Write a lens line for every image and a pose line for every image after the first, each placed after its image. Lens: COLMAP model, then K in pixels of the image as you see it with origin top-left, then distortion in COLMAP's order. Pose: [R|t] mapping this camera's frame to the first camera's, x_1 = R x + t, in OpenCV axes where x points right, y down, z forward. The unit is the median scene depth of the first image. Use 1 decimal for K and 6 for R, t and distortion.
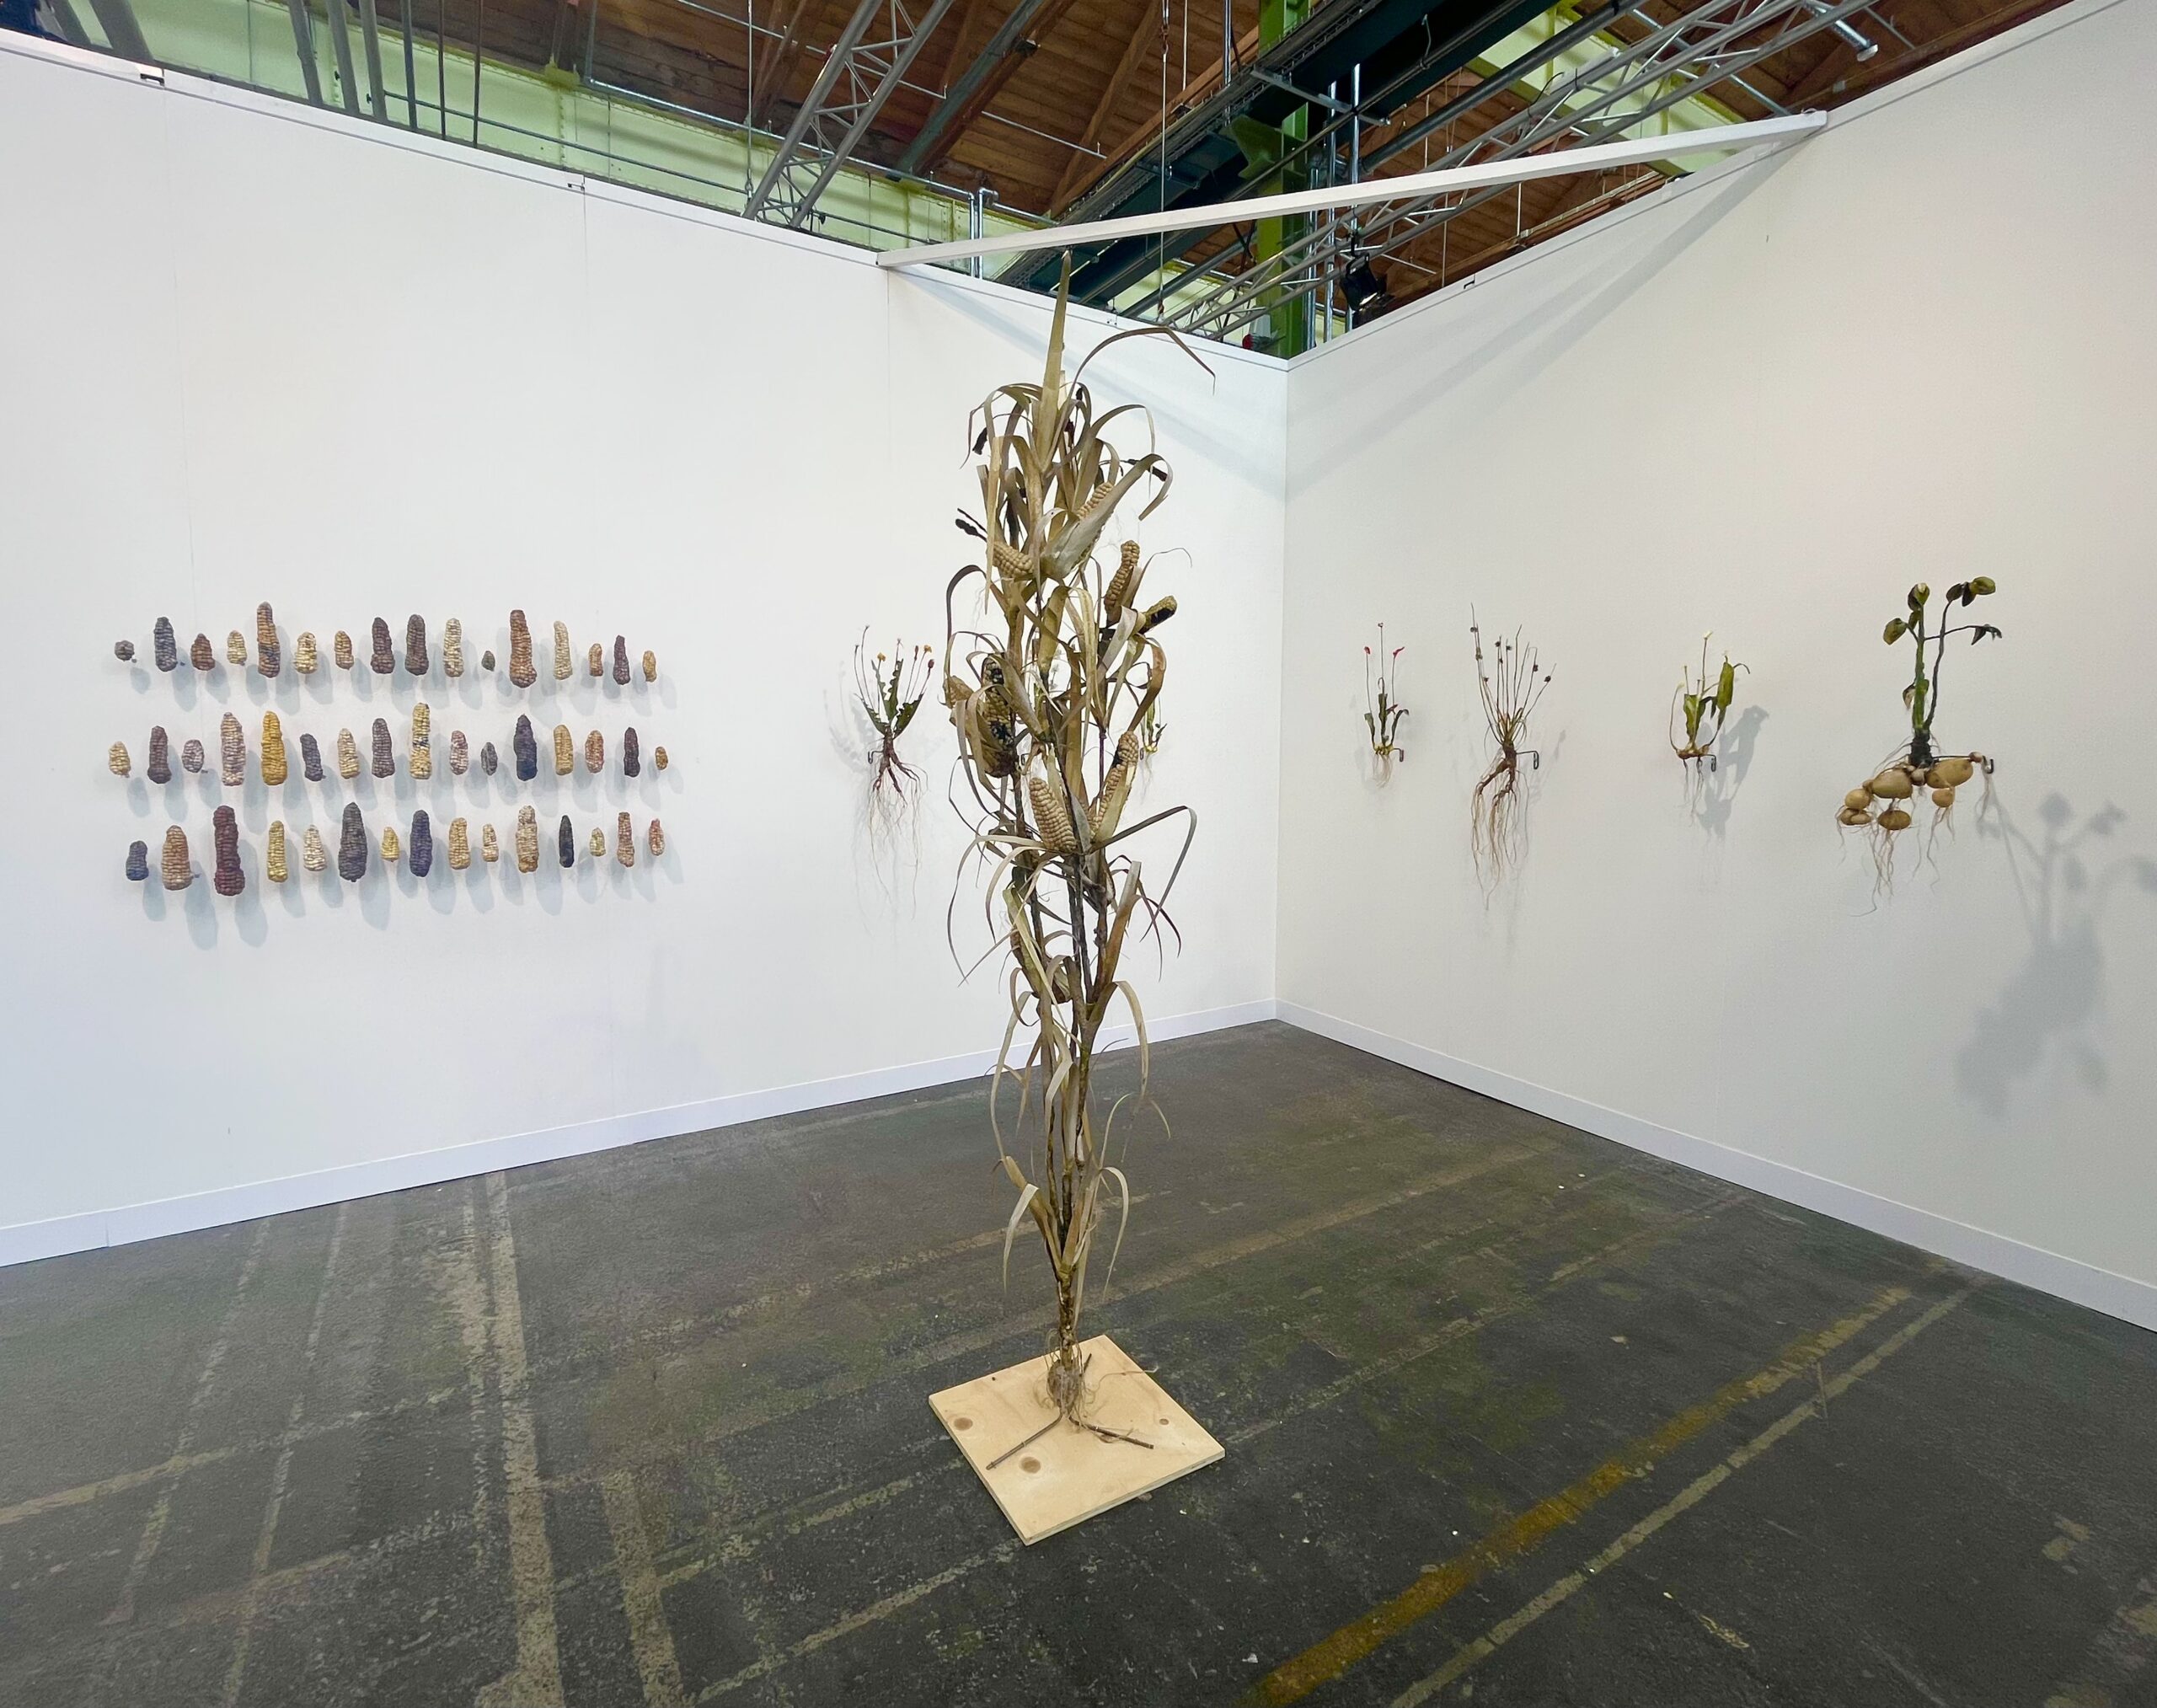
lens RADIAL K [[996.0, 0, 1054.2], [0, 996.0, 820.0], [0, 0, 1]] dist [-0.011333, 0.005369]
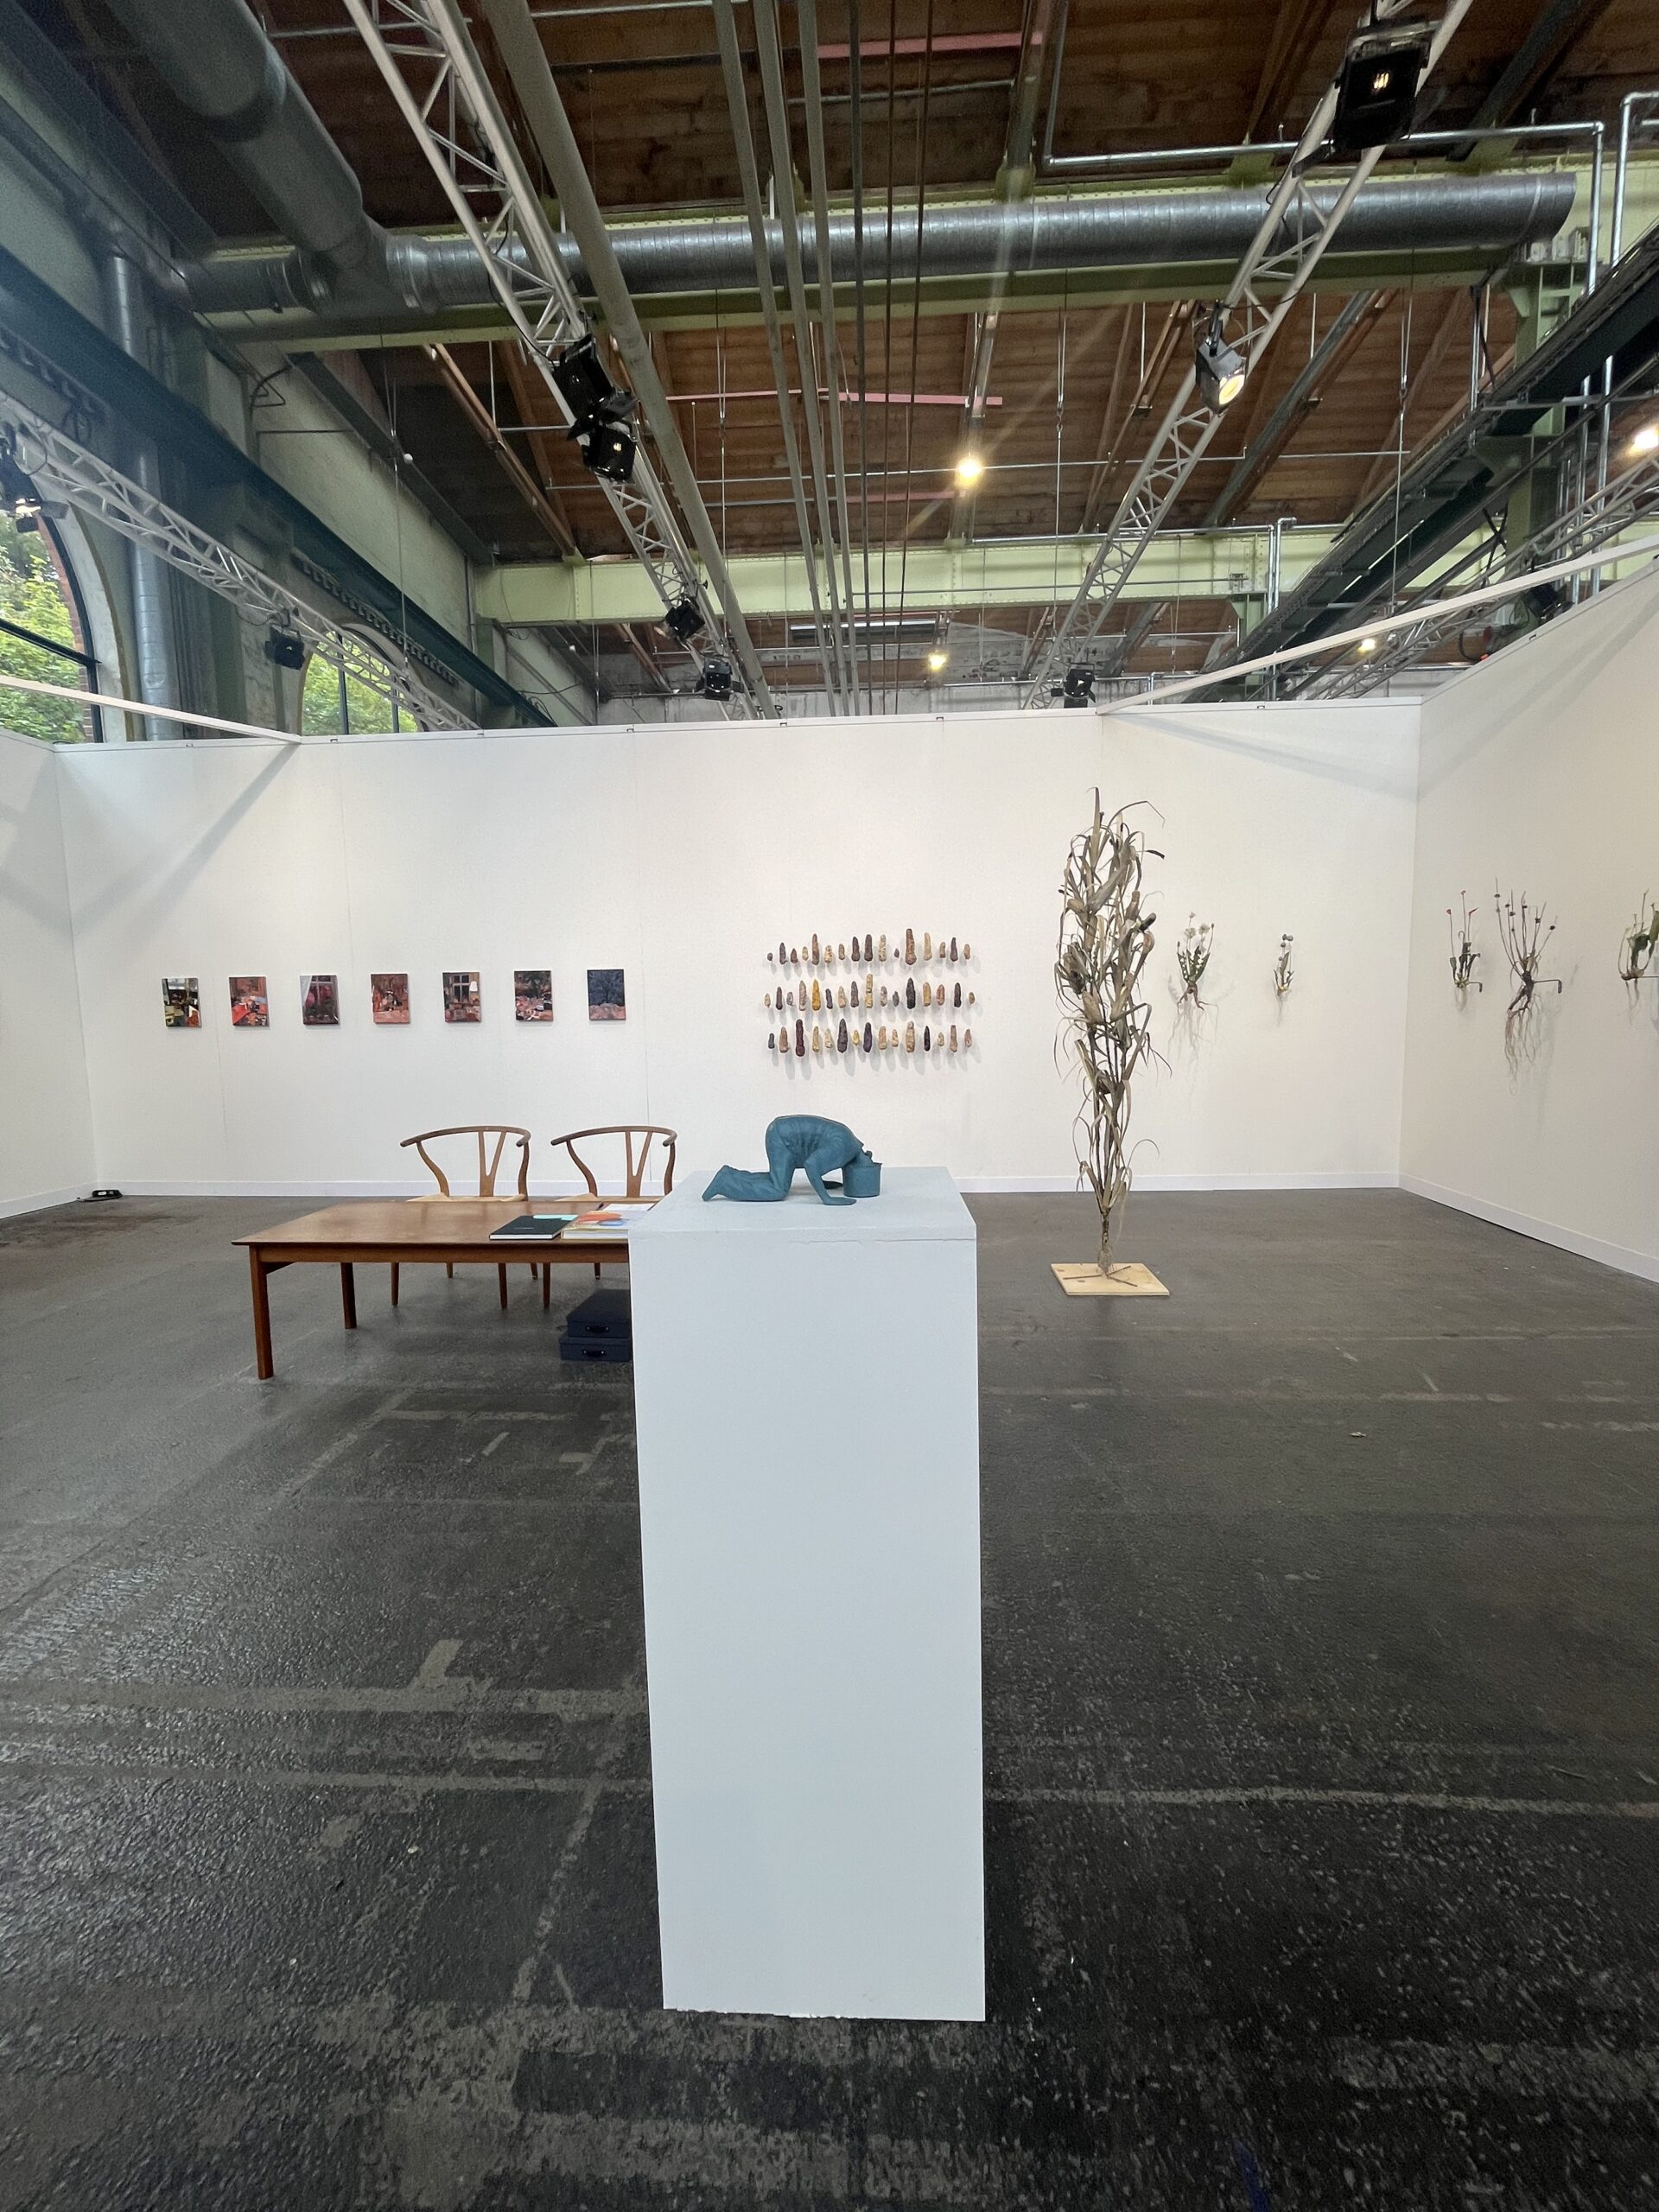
lens RADIAL K [[901.4, 0, 833.7], [0, 901.4, 1104.1], [0, 0, 1]] dist [-0.003444, -0.001116]
pose [[0.830395, 0.042566, -0.555546, 0.408534], [-0.025880, 0.998948, 0.037856, 0.094288], [0.556573, -0.017058, 0.830623, -0.692002]]
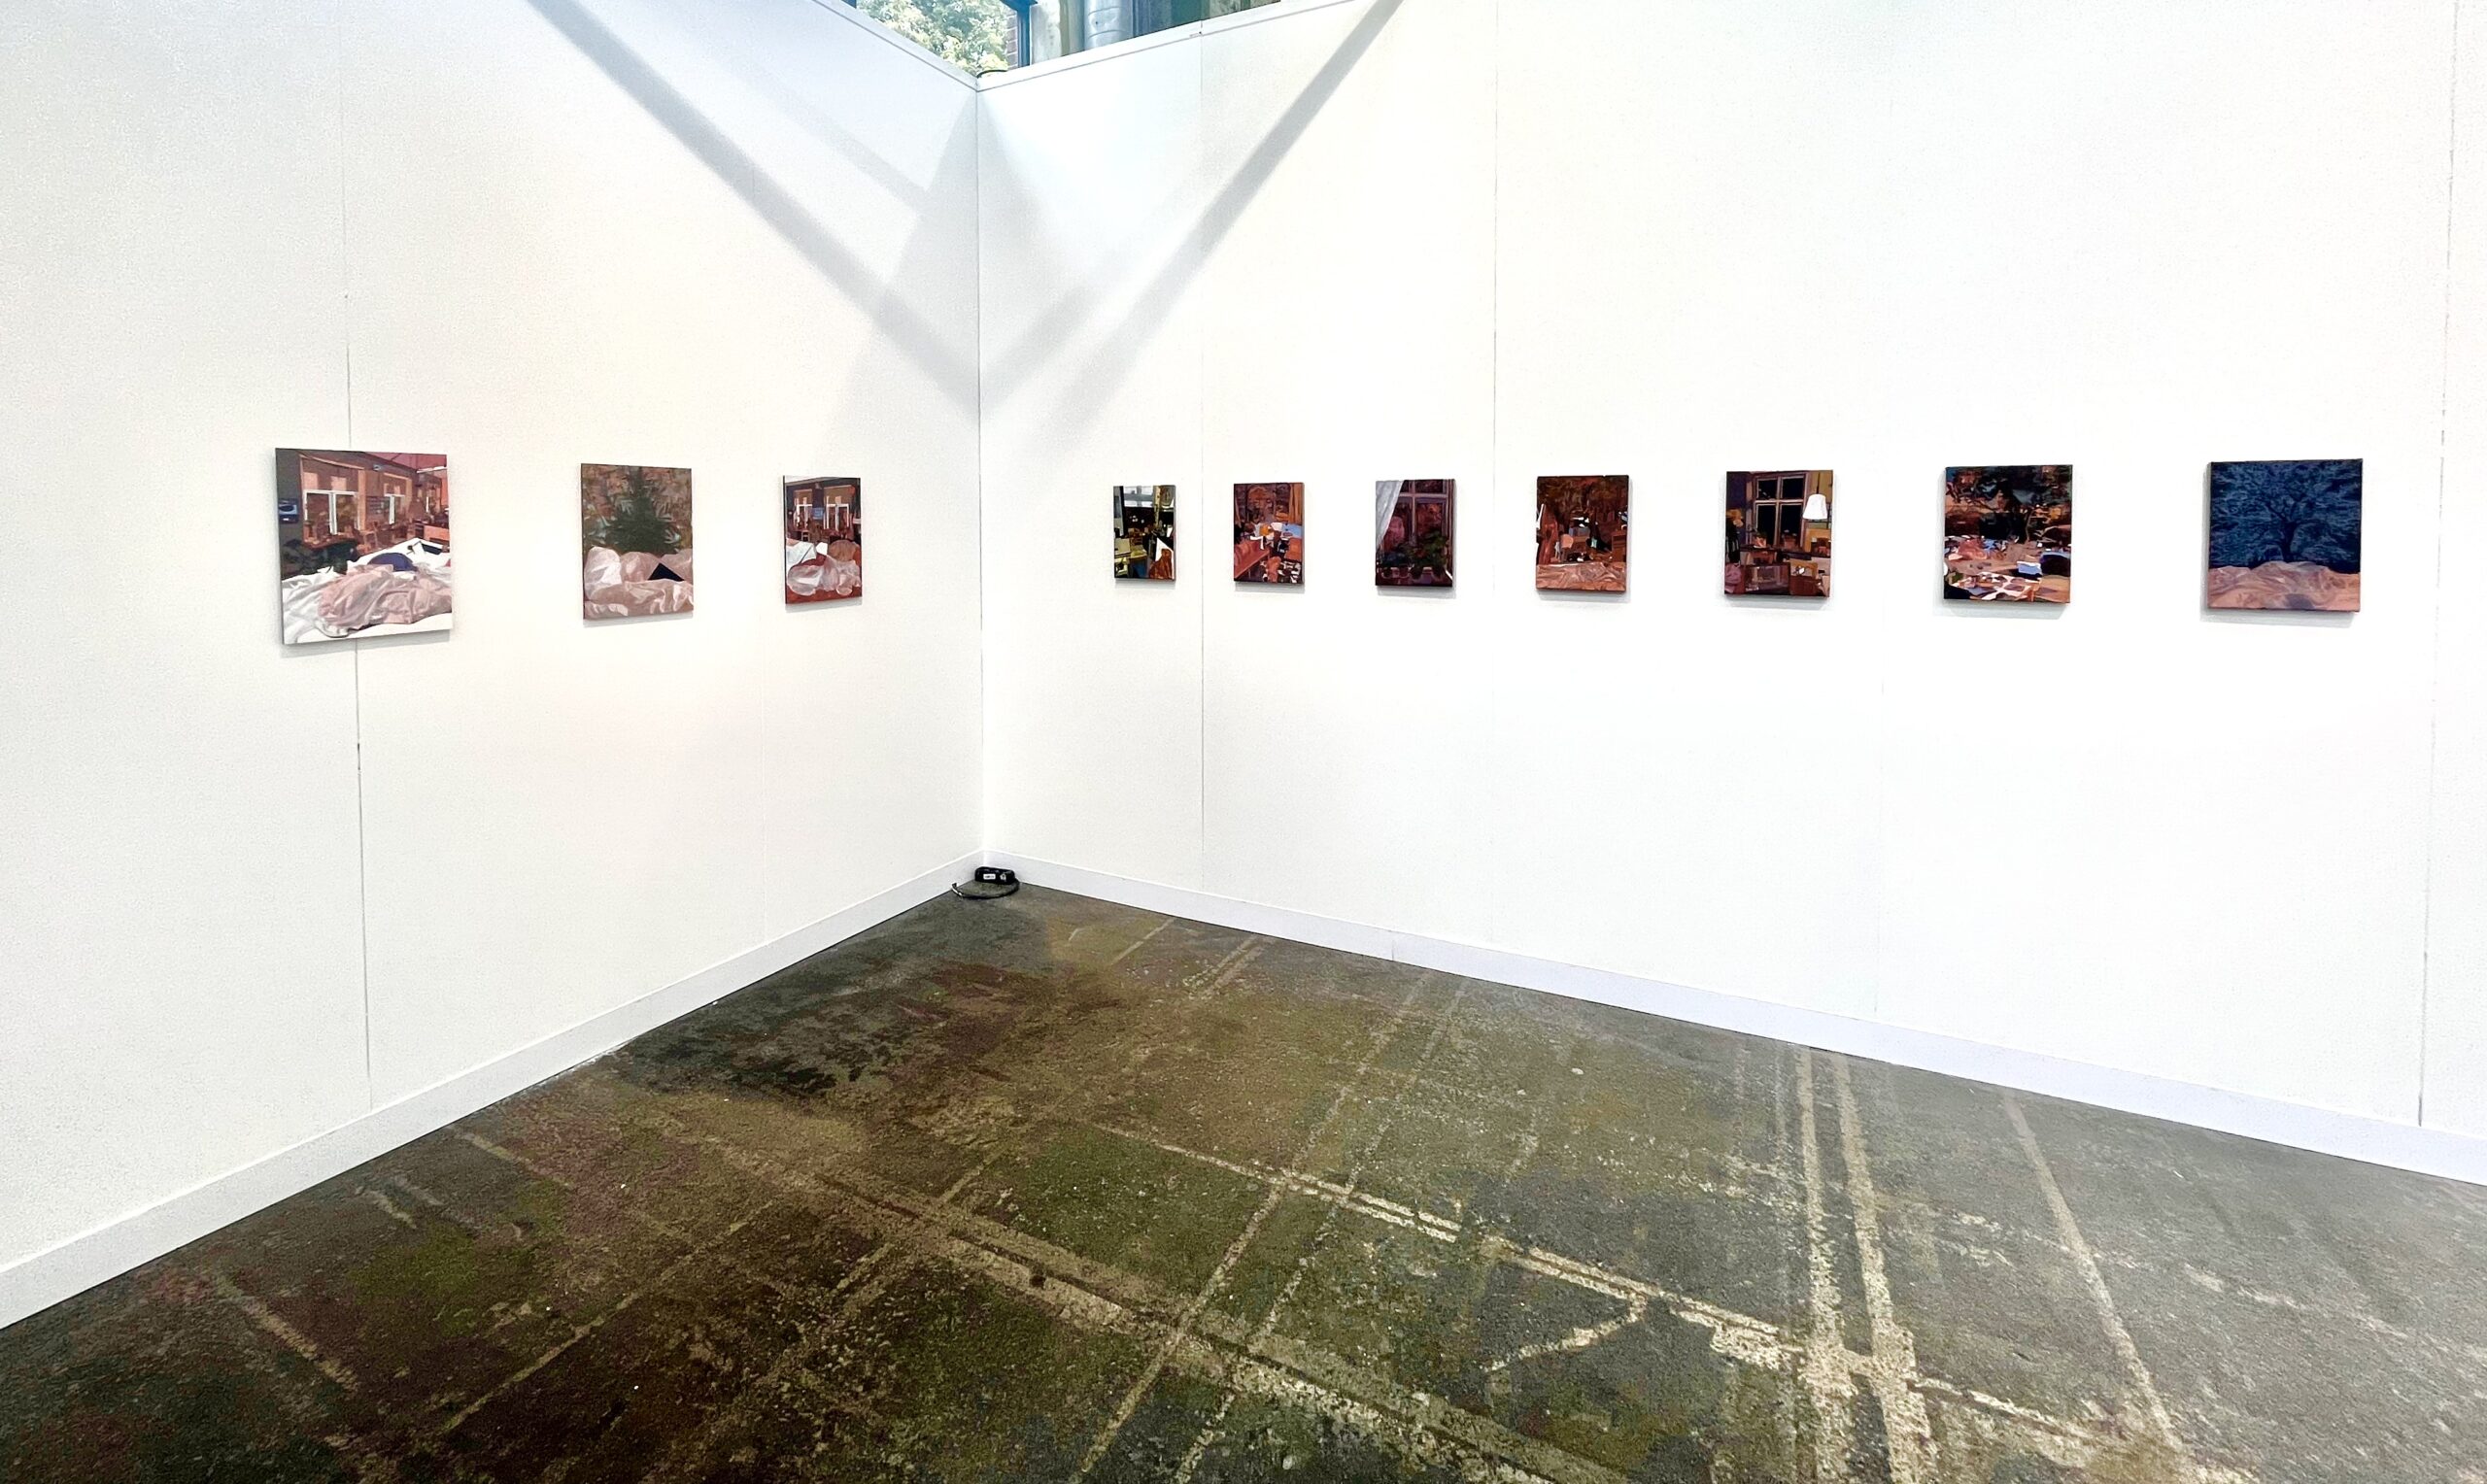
lens RADIAL K [[1013.5, 0, 1239.4], [0, 1013.5, 547.0], [0, 0, 1]] dist [-0.001682, -0.000082]
pose [[0.537037, 0.018742, -0.843350, -0.901461], [-0.064056, 0.997773, -0.018617, 0.012089], [0.841123, 0.064020, 0.537041, -0.358496]]
